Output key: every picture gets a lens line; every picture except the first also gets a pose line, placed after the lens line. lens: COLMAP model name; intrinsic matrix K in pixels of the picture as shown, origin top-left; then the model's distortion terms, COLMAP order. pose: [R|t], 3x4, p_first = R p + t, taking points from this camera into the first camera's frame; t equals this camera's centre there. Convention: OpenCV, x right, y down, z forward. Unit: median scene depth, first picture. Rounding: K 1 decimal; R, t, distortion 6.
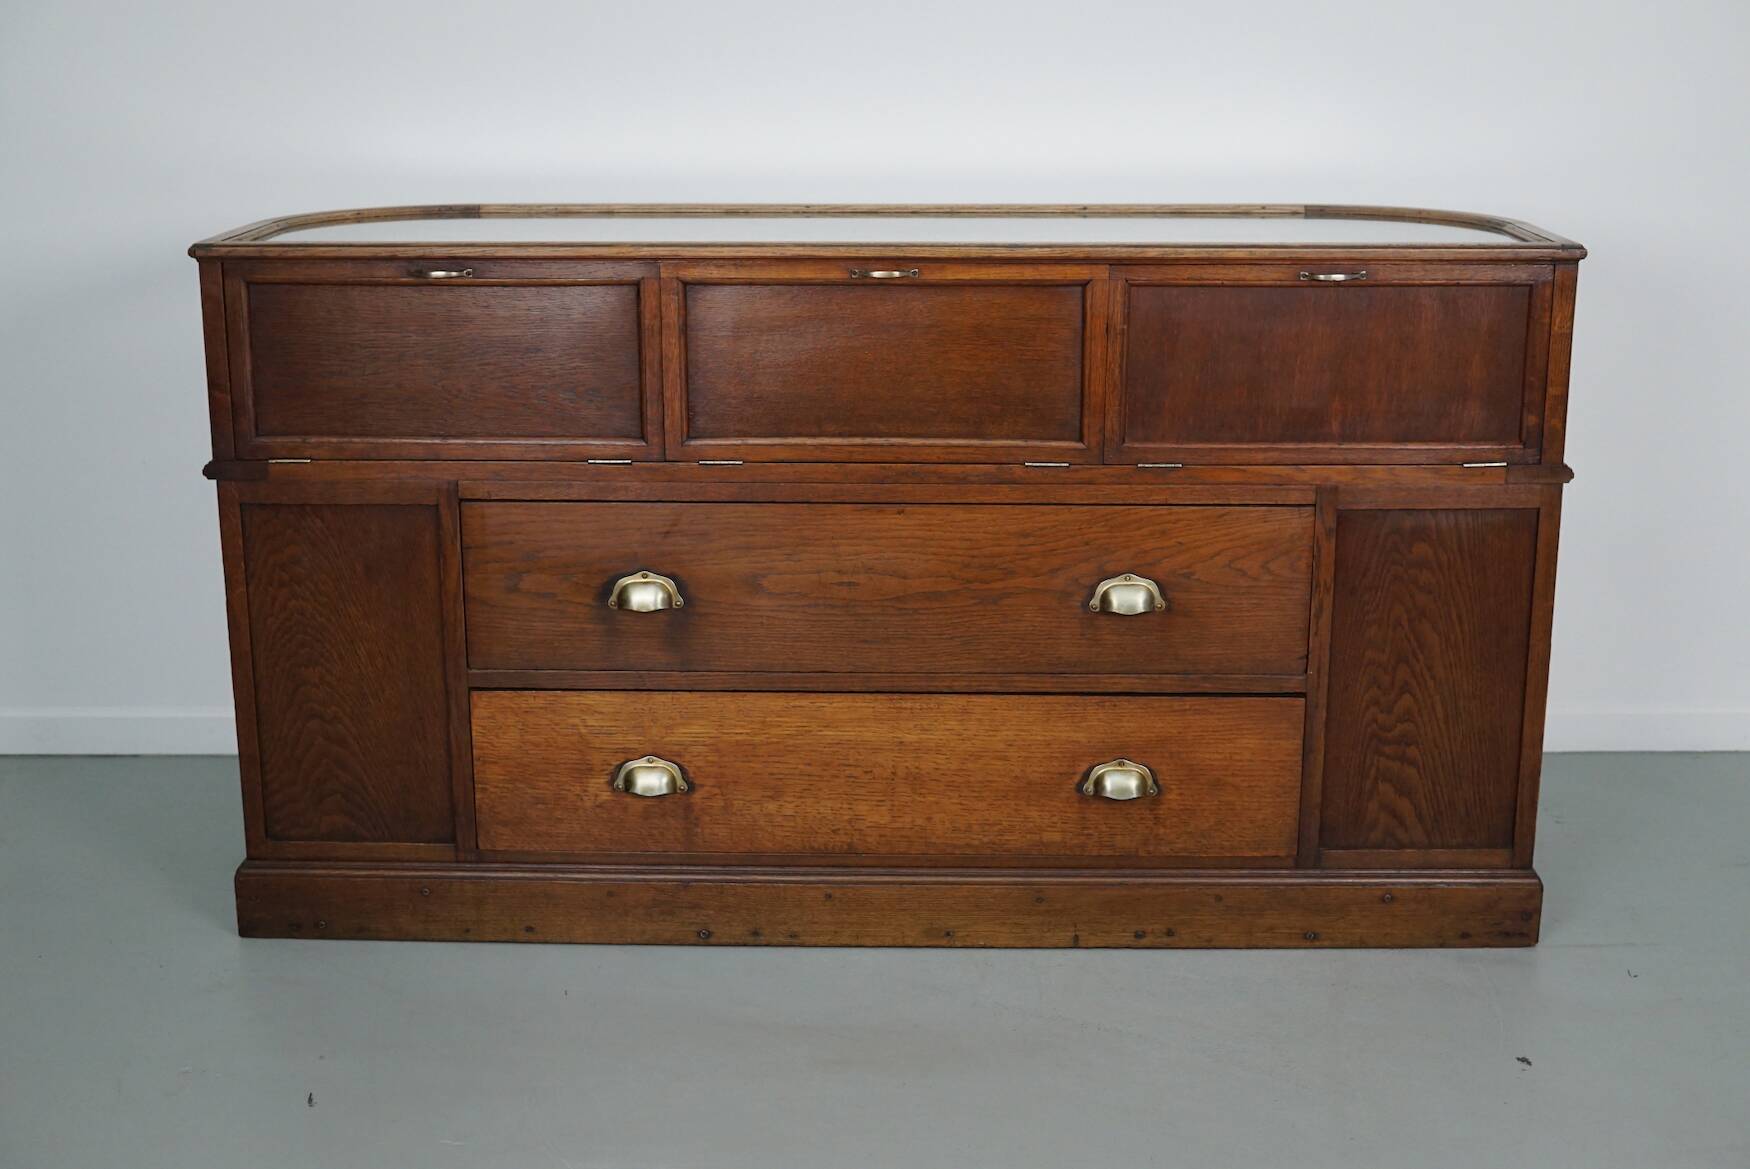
lens RADIAL K [[2261.7, 0, 879.8], [0, 2261.7, 599.2], [0, 0, 1]] dist [-0.149111, 0.328409]
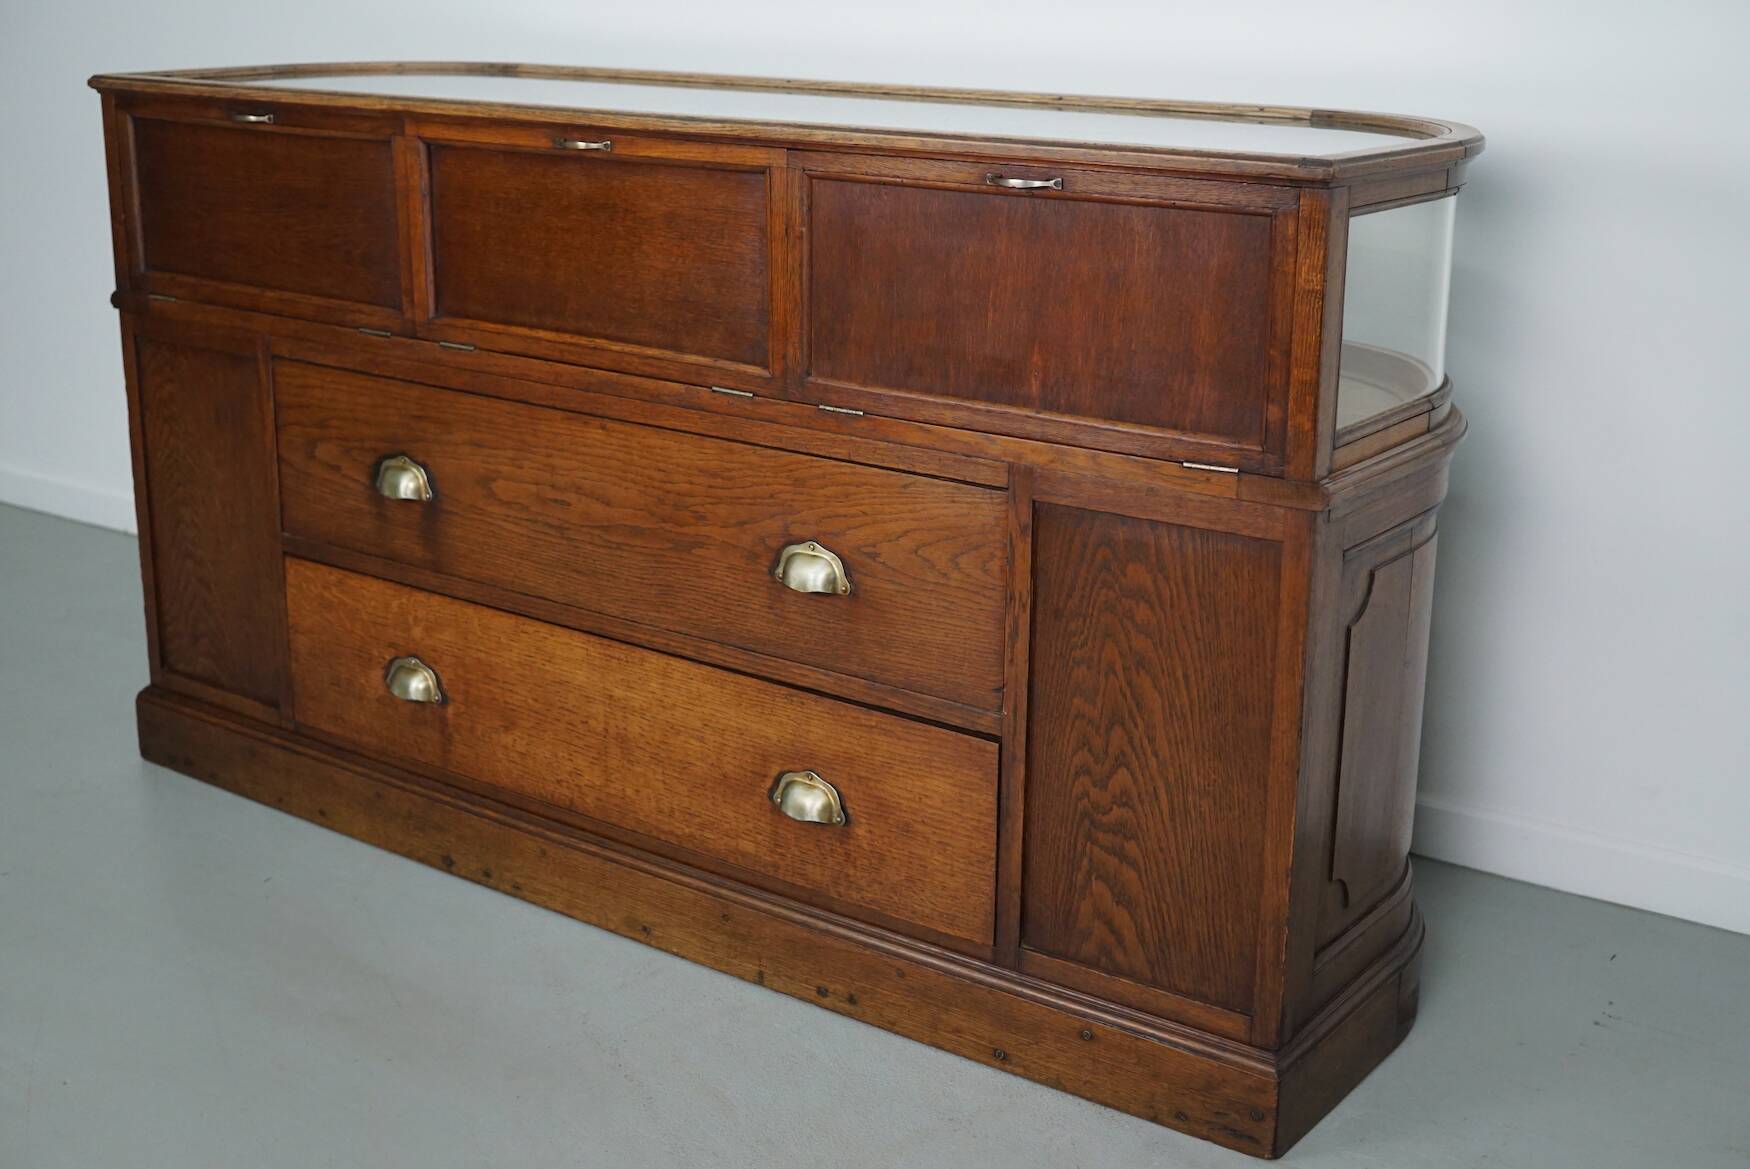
lens RADIAL K [[2261.7, 0, 879.8], [0, 2261.7, 599.2], [0, 0, 1]] dist [-0.149111, 0.328409]
pose [[0.813169, 0.174513, -0.555248, 0.566443], [-0.161236, 0.984198, 0.073199, -0.052624], [0.559248, 0.030003, 0.828457, 0.346058]]
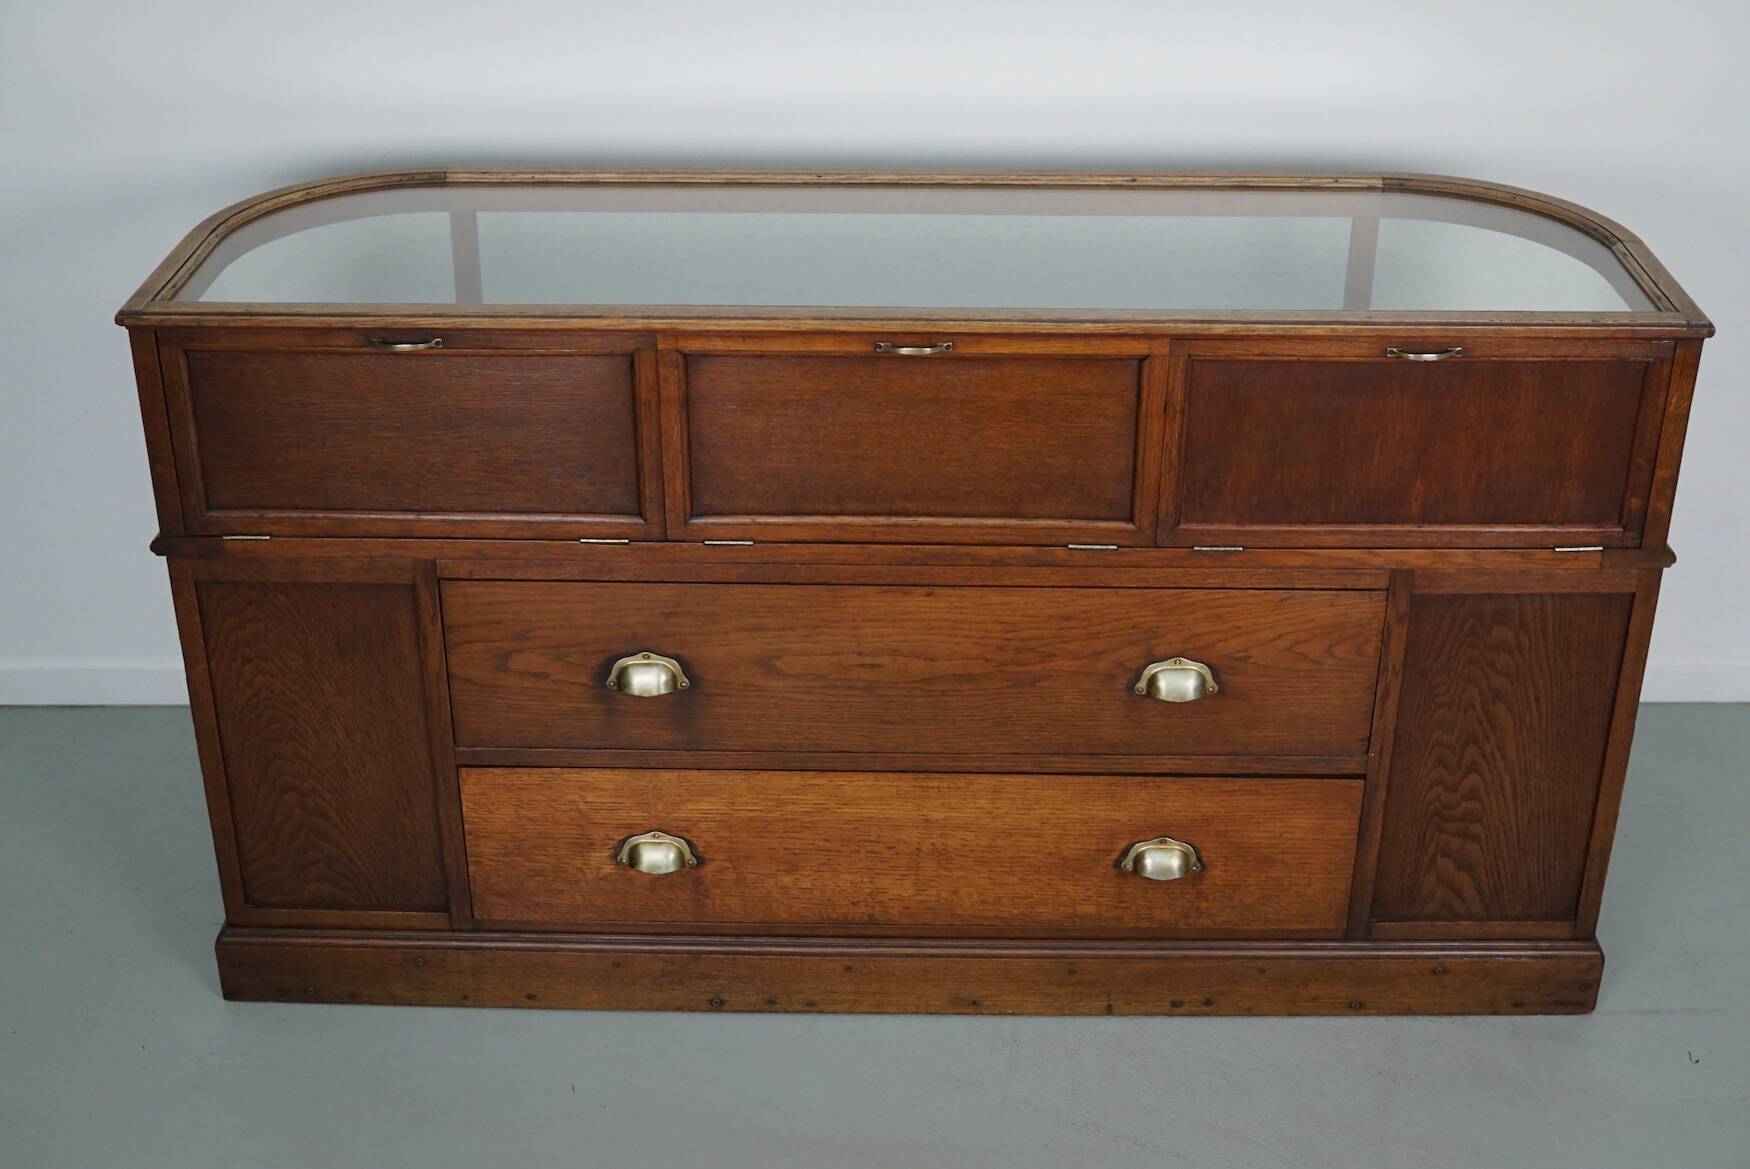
lens RADIAL K [[2261.7, 0, 879.8], [0, 2261.7, 599.2], [0, 0, 1]] dist [-0.149111, 0.328409]
pose [[0.999975, -0.000003, 0.007071, -0.016411], [-0.001557, 0.975367, 0.220581, -0.230263], [-0.006898, -0.220586, 0.975343, 0.117776]]
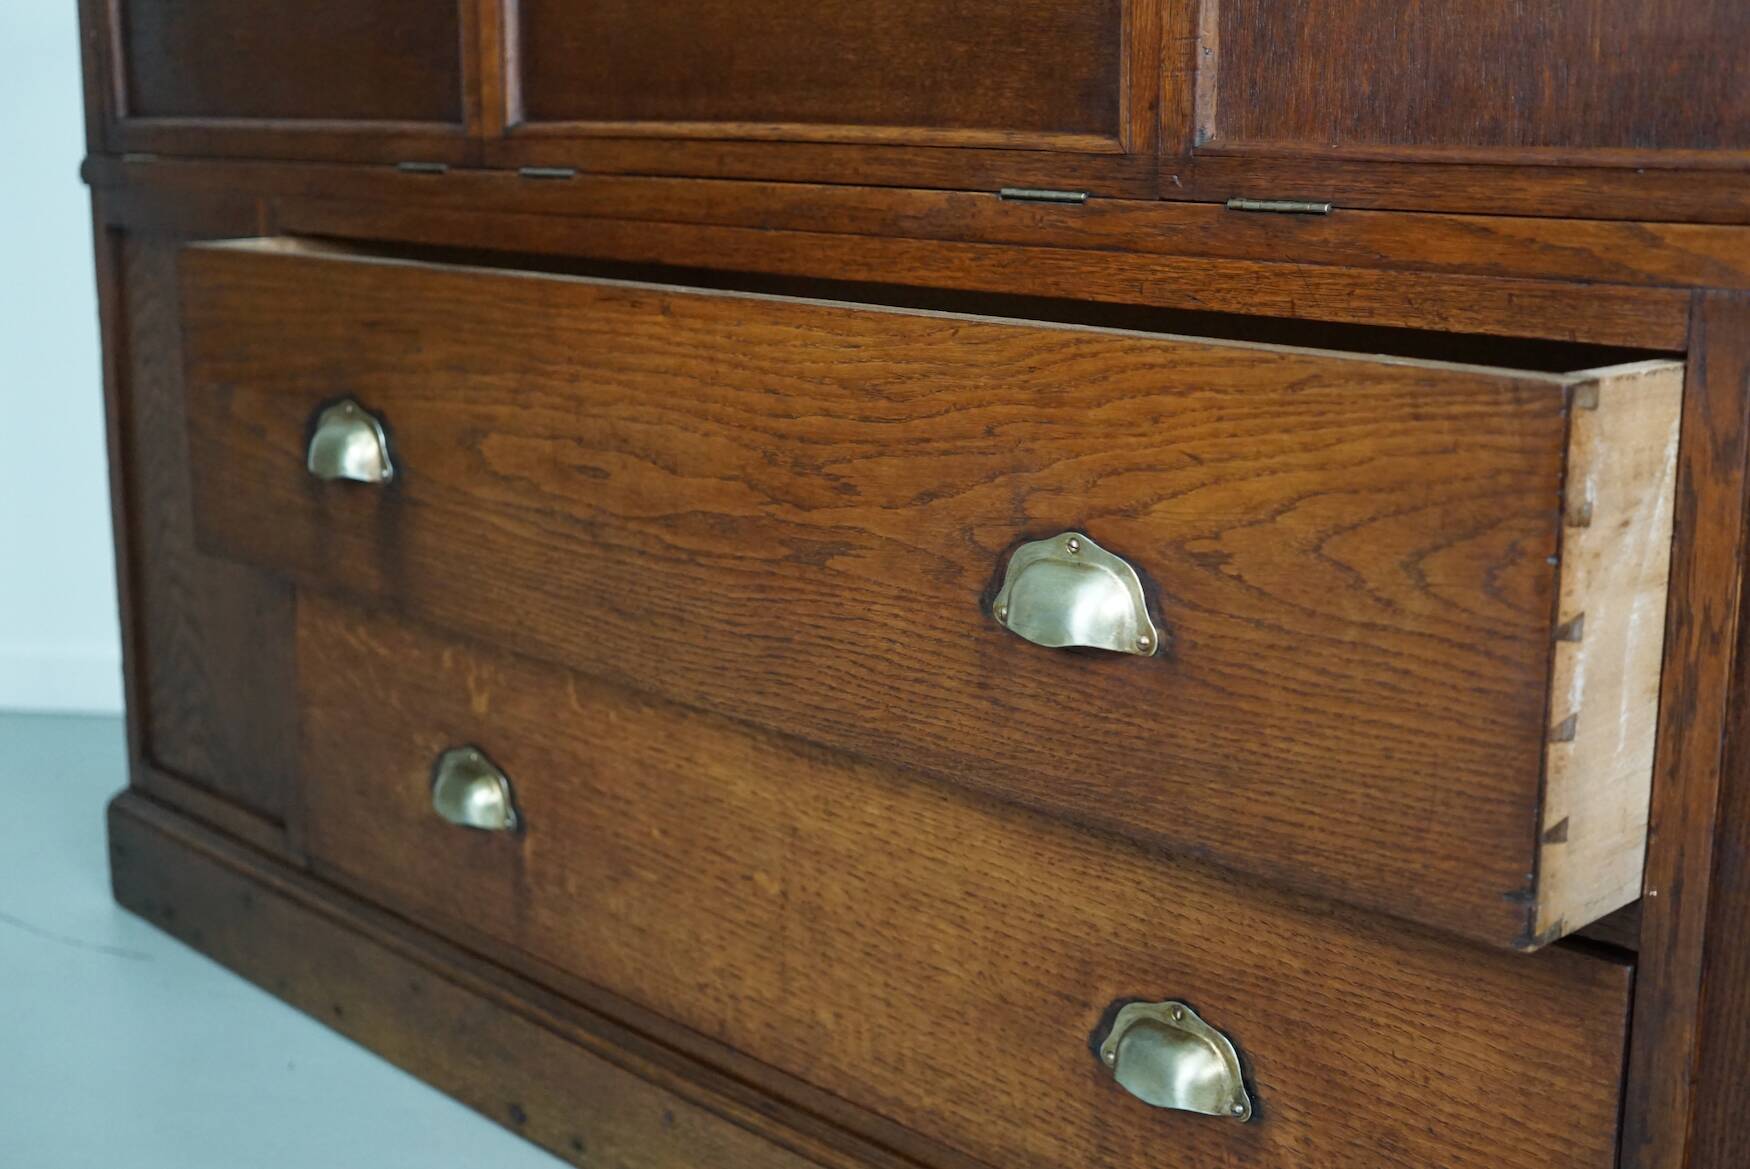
lens RADIAL K [[2261.7, 0, 879.8], [0, 2261.7, 599.2], [0, 0, 1]] dist [-0.149111, 0.328409]
pose [[0.711488, 0.154649, -0.685469, 0.321569], [-0.188207, 0.981781, 0.026150, 0.004011], [0.677025, 0.110405, 0.727632, 0.685796]]
